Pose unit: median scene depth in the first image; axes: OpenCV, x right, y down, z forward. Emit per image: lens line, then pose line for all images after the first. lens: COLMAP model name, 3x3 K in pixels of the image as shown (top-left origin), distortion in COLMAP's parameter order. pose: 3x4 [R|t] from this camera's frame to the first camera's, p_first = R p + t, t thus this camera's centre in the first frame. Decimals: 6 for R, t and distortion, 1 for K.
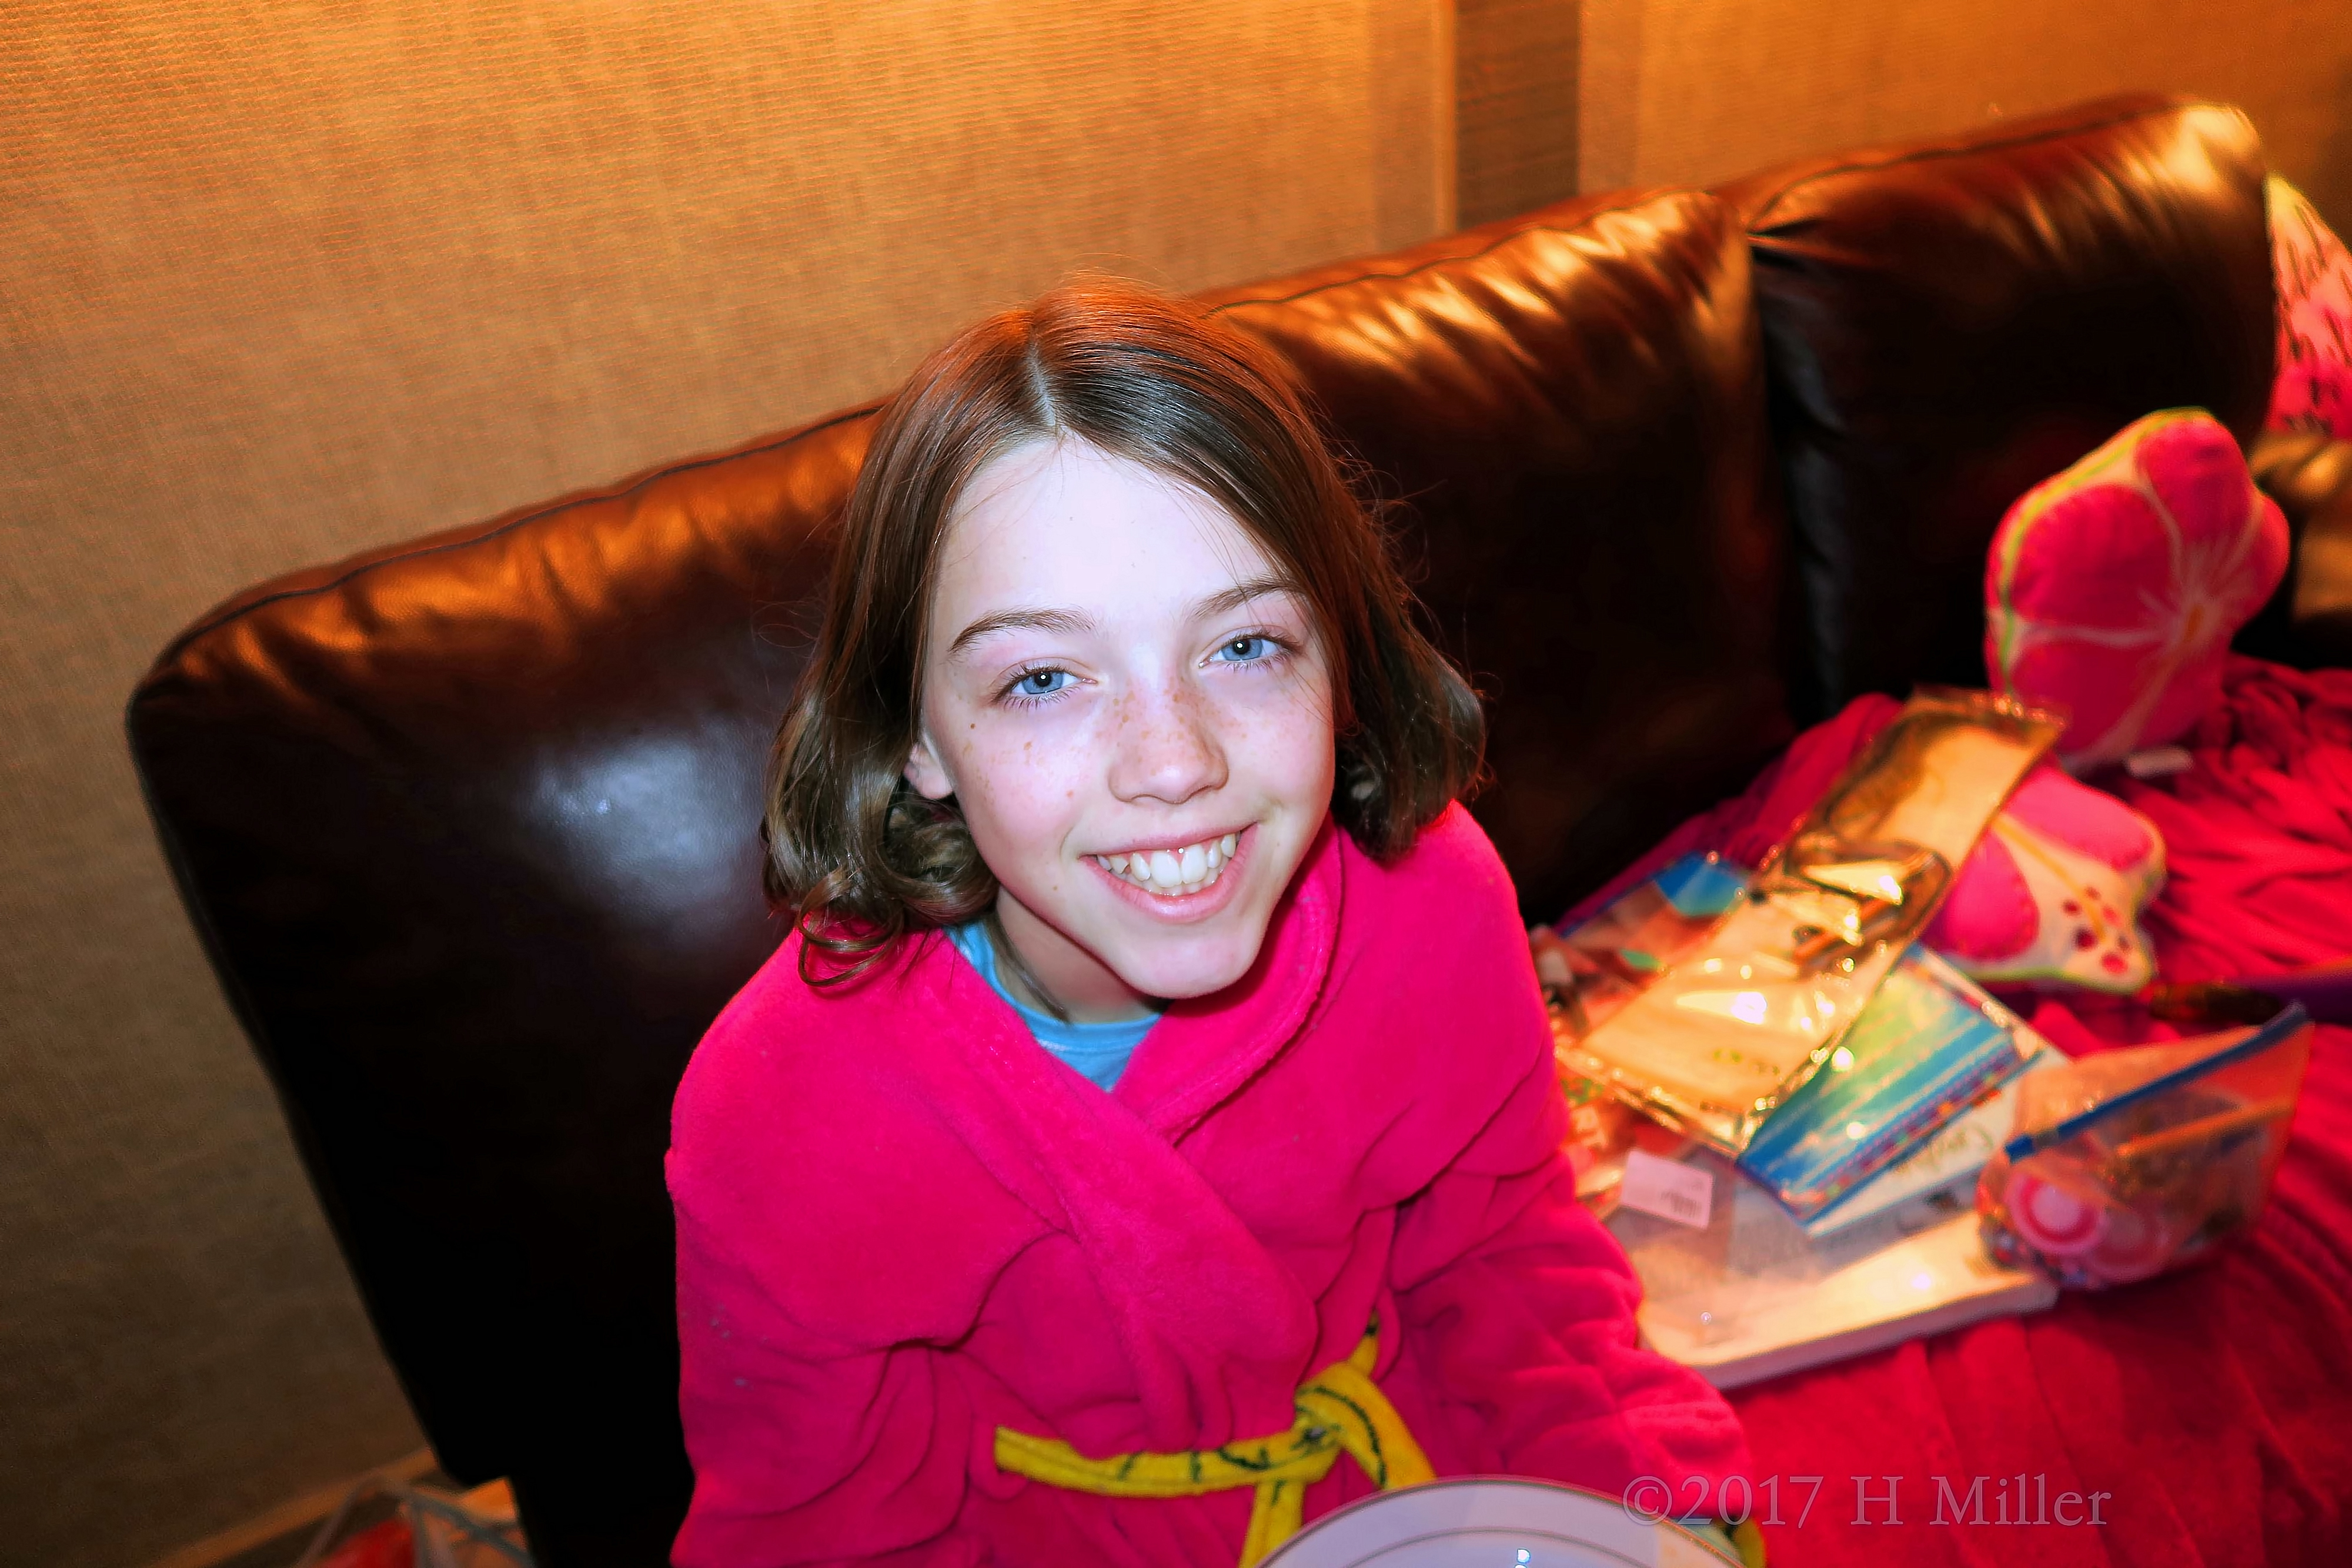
lens RADIAL K [[1615.2, 0, 1166.9], [0, 1615.2, 773.5], [0, 0, 1]] dist [-0.008411, 0.000532]
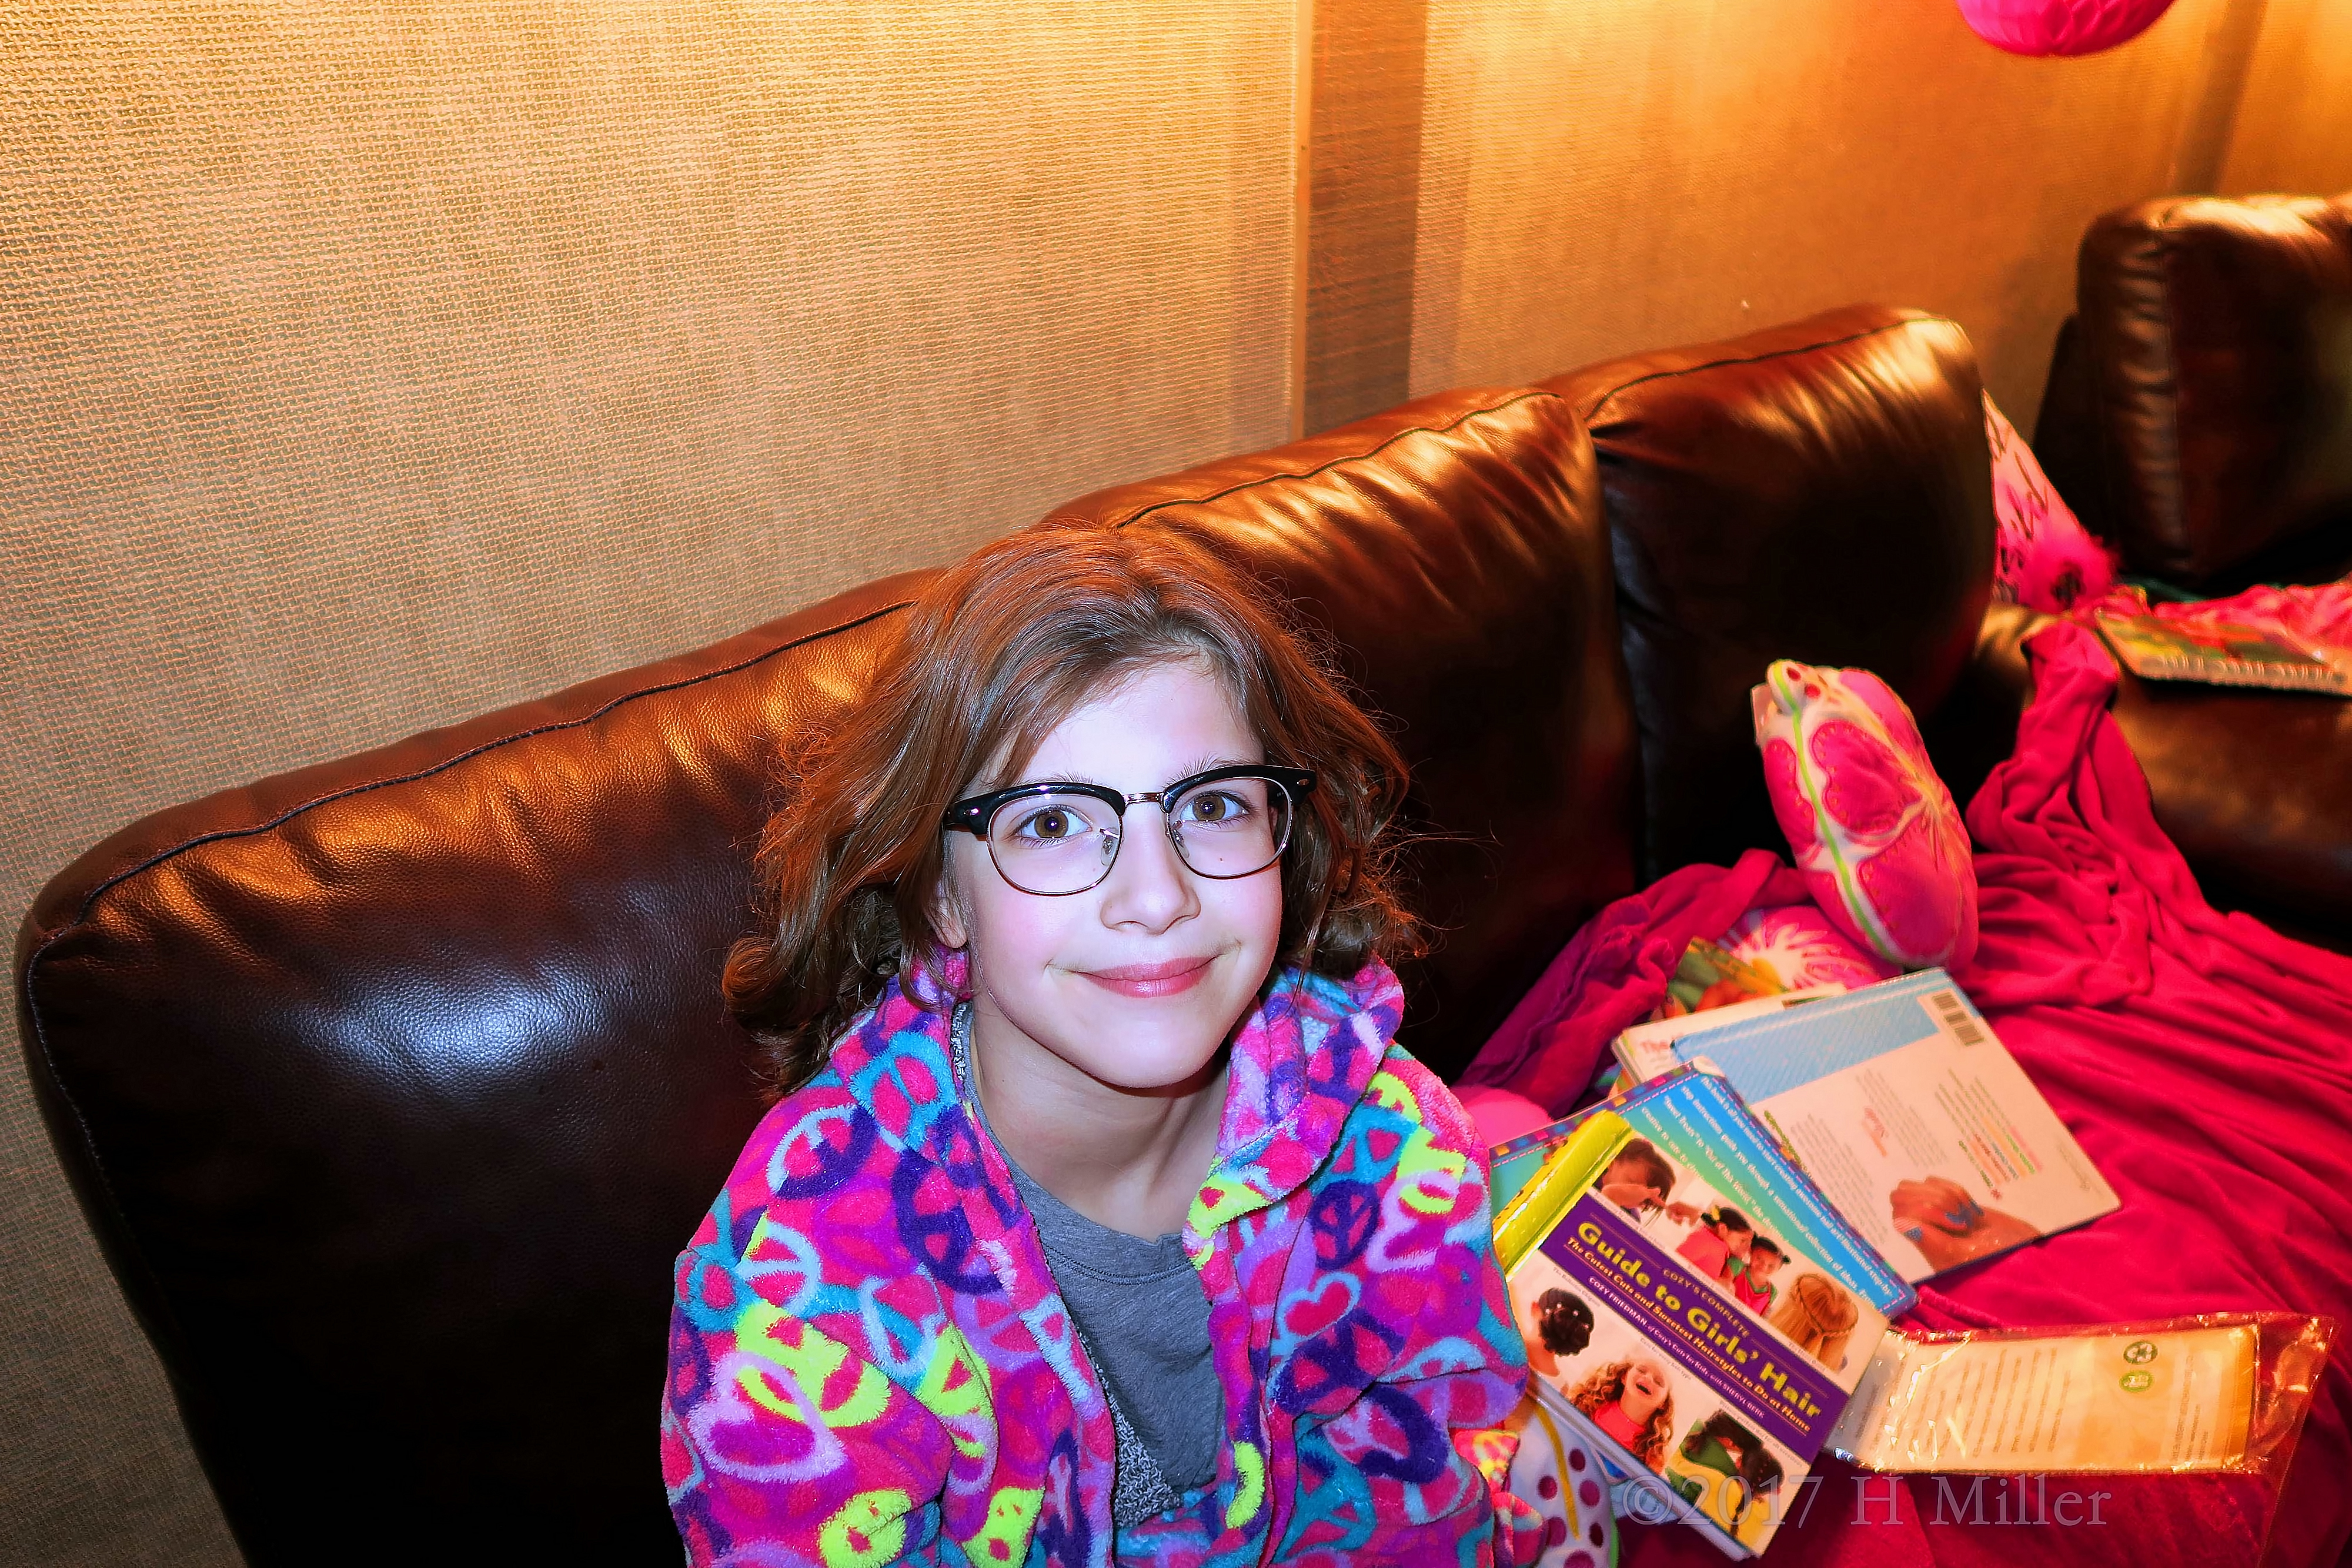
lens RADIAL K [[1615.2, 0, 1166.9], [0, 1615.2, 773.5], [0, 0, 1]] dist [-0.008411, 0.000532]
pose [[0.981677, -0.006508, 0.190443, -0.137935], [0.015796, 0.998756, -0.047293, -0.066545], [-0.189899, 0.049435, 0.980558, 0.005989]]
